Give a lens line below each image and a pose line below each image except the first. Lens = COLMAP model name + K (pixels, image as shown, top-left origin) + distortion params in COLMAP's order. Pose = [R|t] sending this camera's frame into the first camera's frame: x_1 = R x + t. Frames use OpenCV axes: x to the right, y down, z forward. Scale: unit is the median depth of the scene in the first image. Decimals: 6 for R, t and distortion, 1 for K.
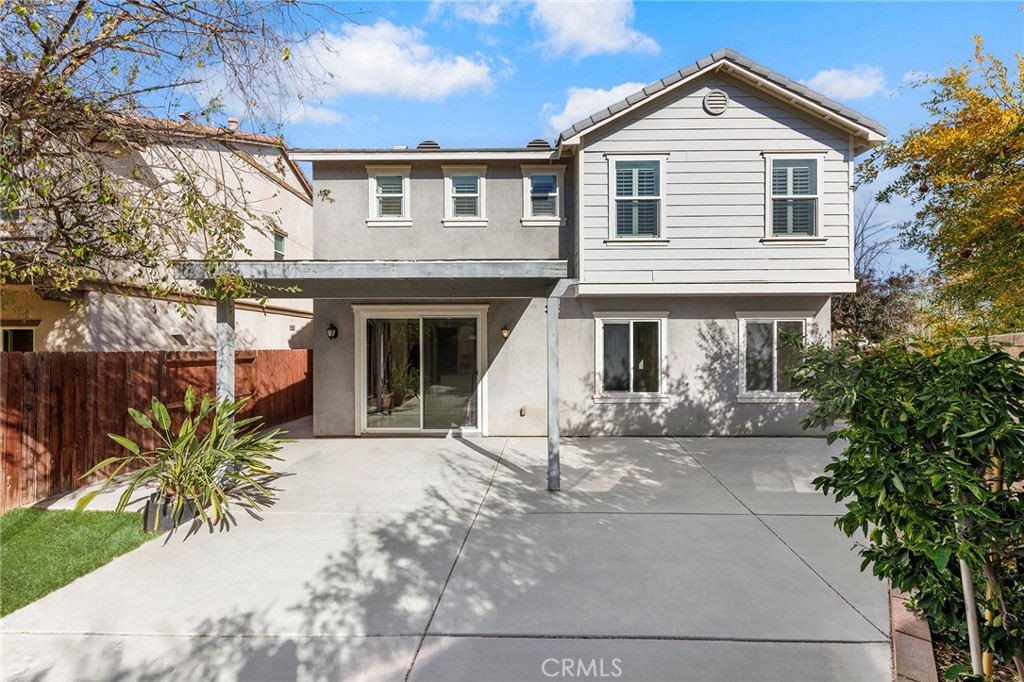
lens RADIAL K [[412.6, 0, 512.3], [0, 412.6, 338.9], [0, 0, 1]] dist [0.000631, 0.000049]
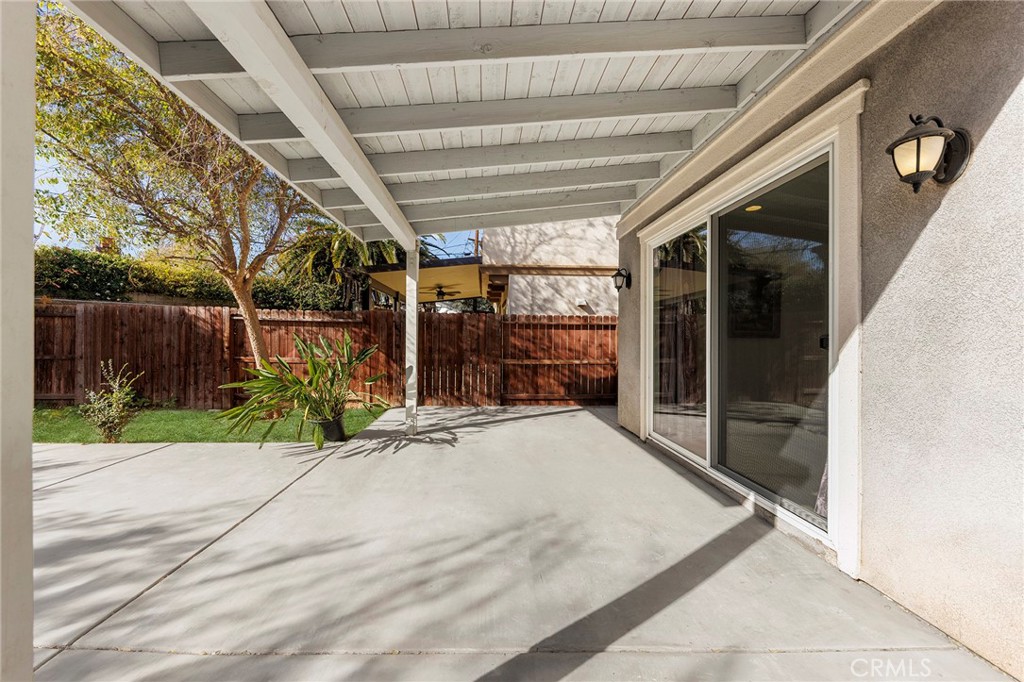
lens RADIAL K [[380.0, 0, 512.4], [0, 380.0, 337.1], [0, 0, 1]] dist [0.001979, 0.000013]
pose [[0.090629, 0.002815, -0.995881, 0.183696], [-0.000191, 0.999996, 0.002809, 0.088050], [0.995885, -0.000065, 0.090629, 0.830622]]
